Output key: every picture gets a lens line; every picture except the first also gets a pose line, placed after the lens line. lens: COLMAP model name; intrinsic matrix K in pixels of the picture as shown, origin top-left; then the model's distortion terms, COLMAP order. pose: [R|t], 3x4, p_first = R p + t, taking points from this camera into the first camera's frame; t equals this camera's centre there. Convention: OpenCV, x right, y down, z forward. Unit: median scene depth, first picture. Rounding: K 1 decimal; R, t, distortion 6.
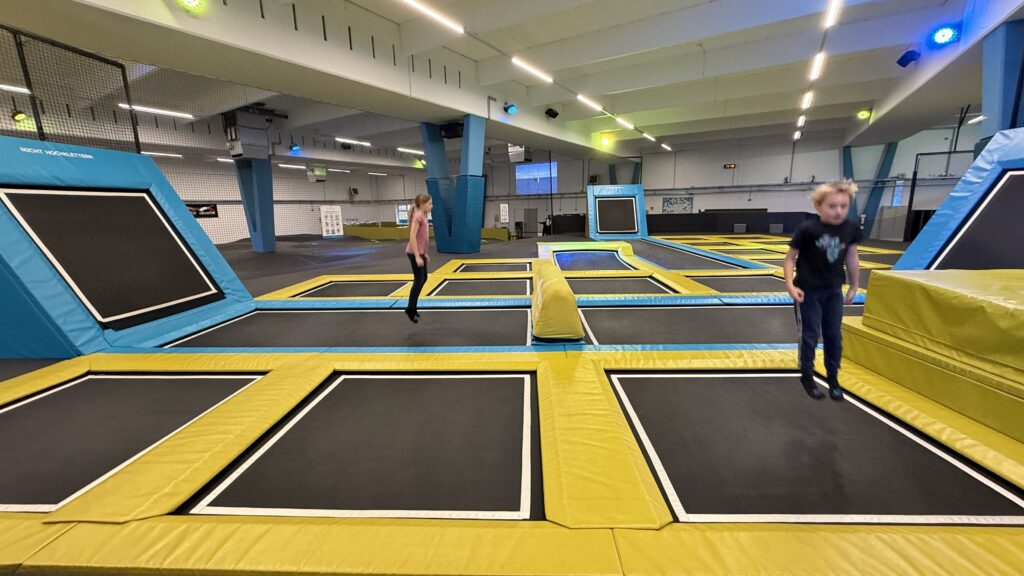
lens RADIAL K [[405.3, 0, 512.7], [0, 405.3, 289.2], [0, 0, 1]] dist [-0.000508, -0.000129]
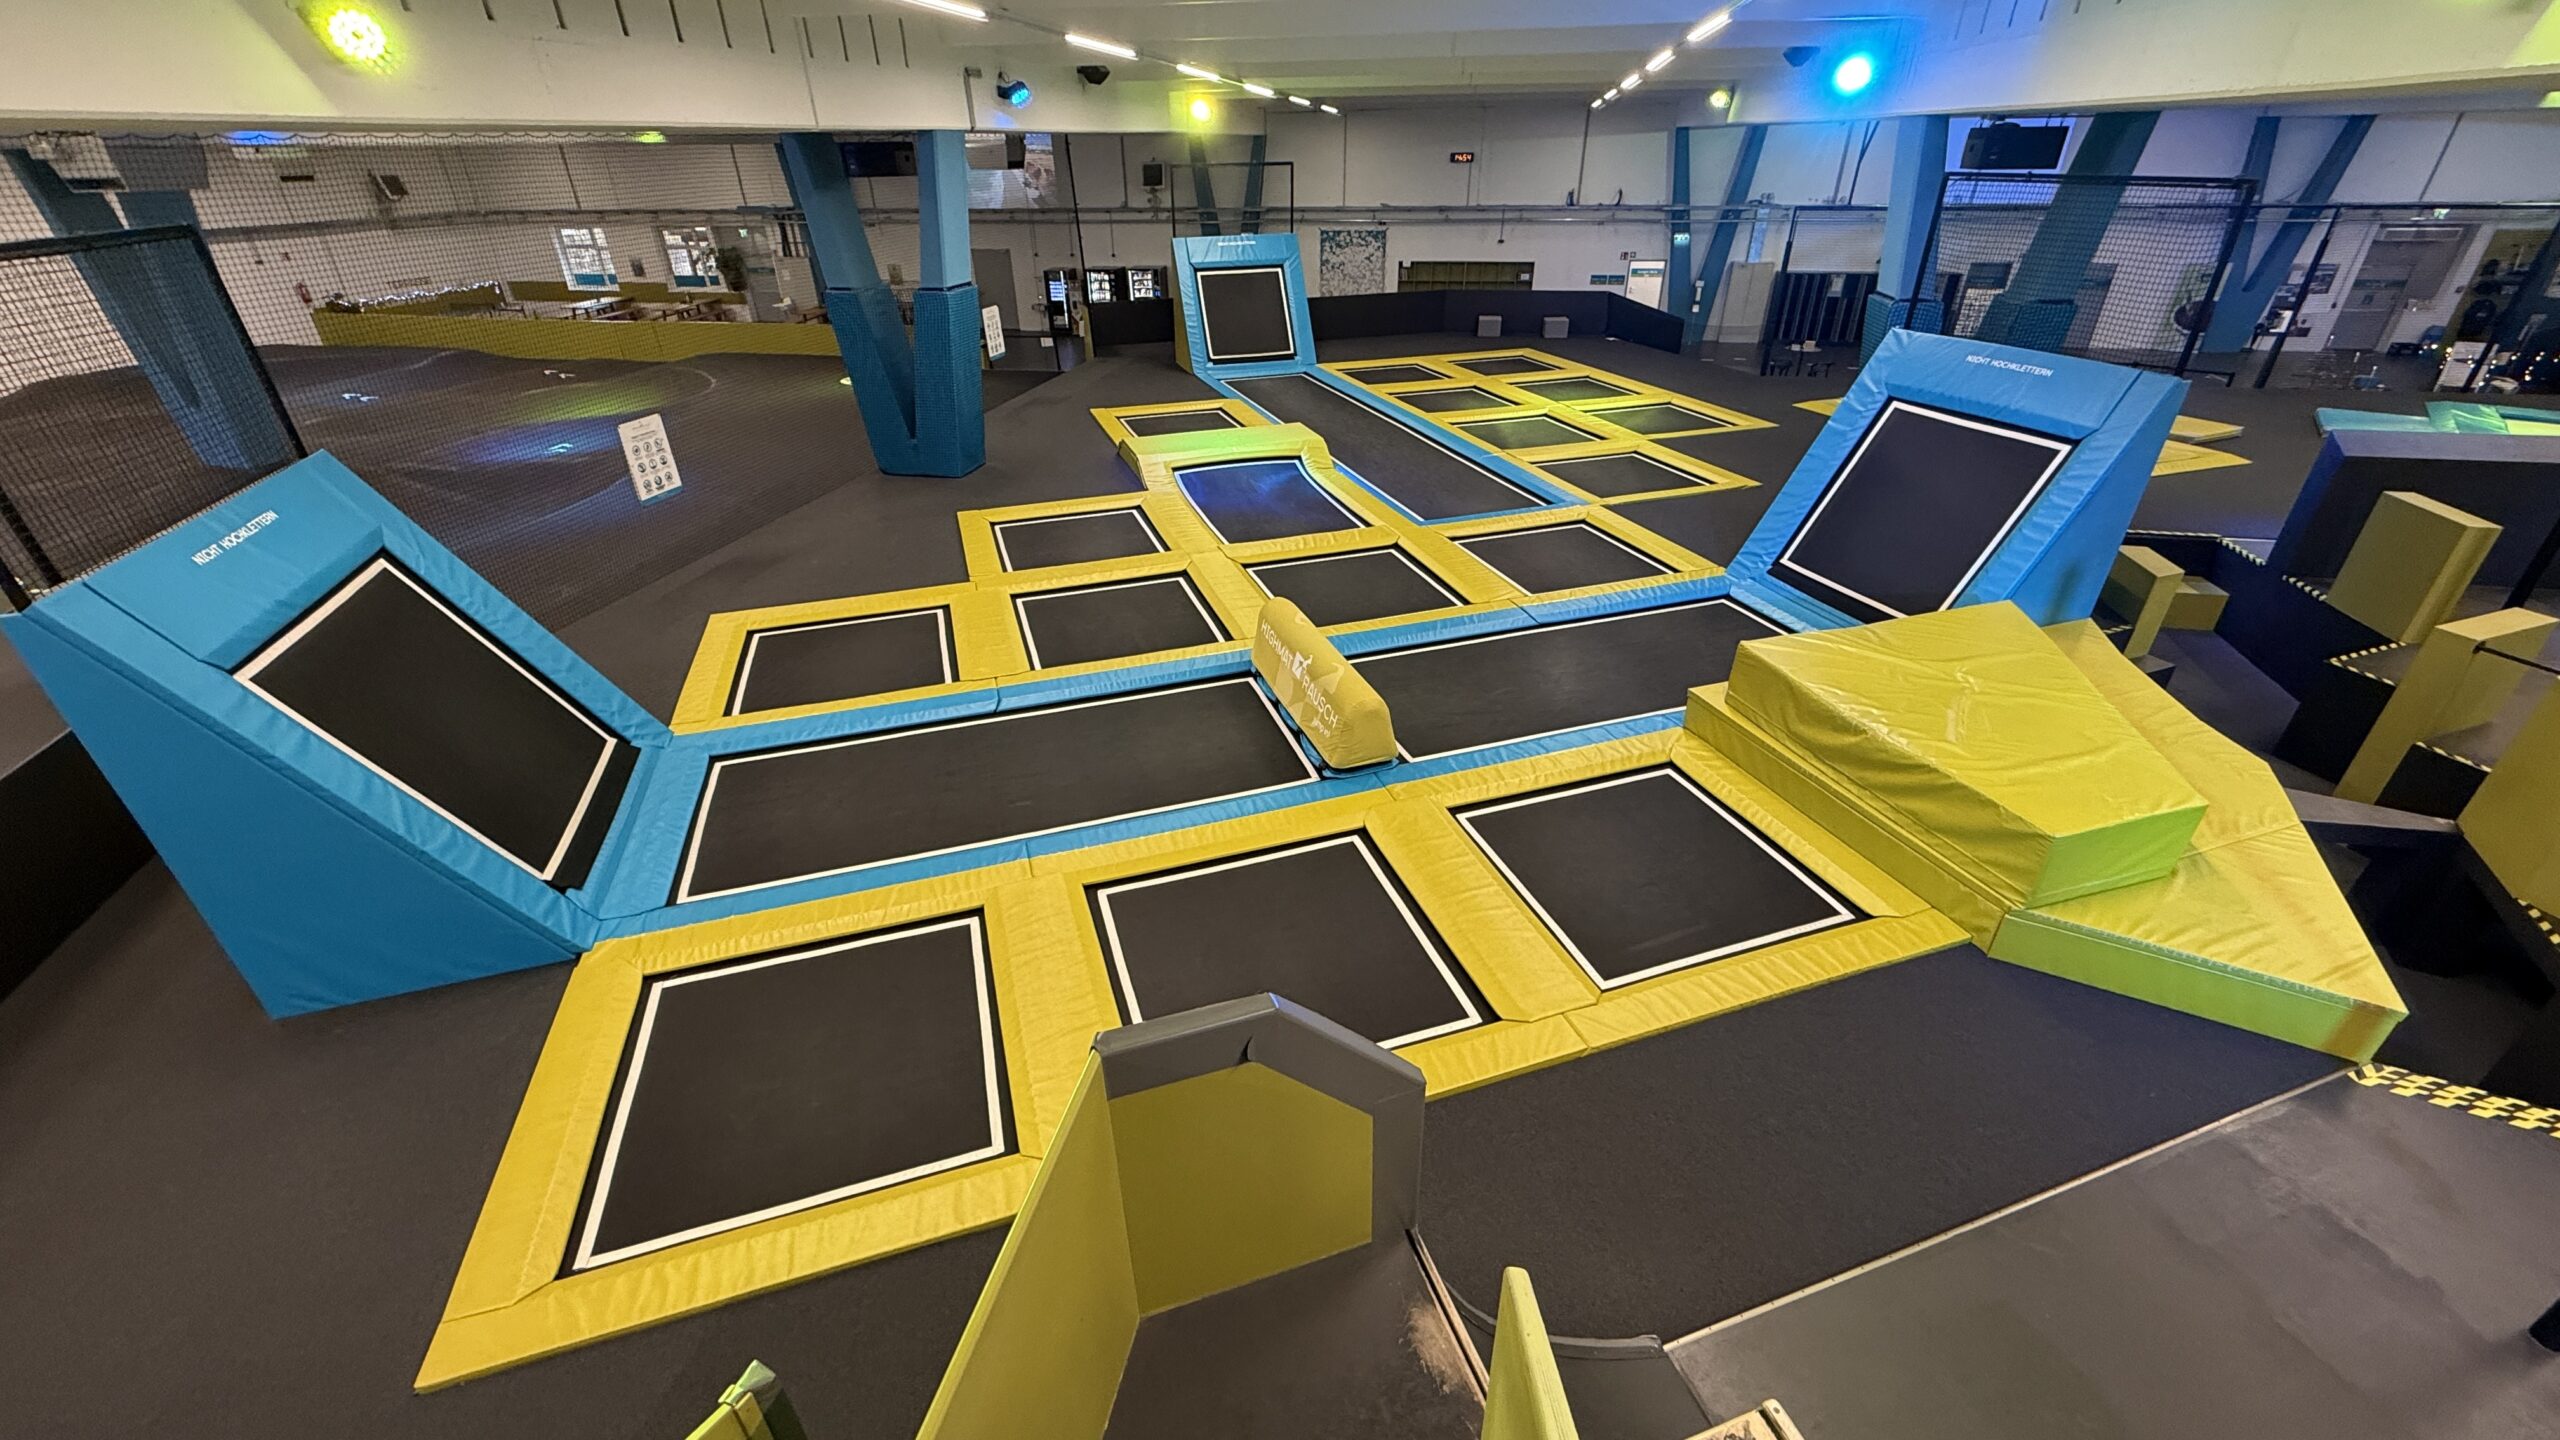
lens RADIAL K [[1013.3, 0, 1278.6], [0, 1013.3, 717.4], [0, 0, 1]] dist [-0.000508, -0.000129]
pose [[0.934588, -0.165259, 0.315016, -0.110524], [0.060623, 0.946579, 0.316723, -0.101295], [-0.350528, -0.276908, 0.894680, -0.092697]]
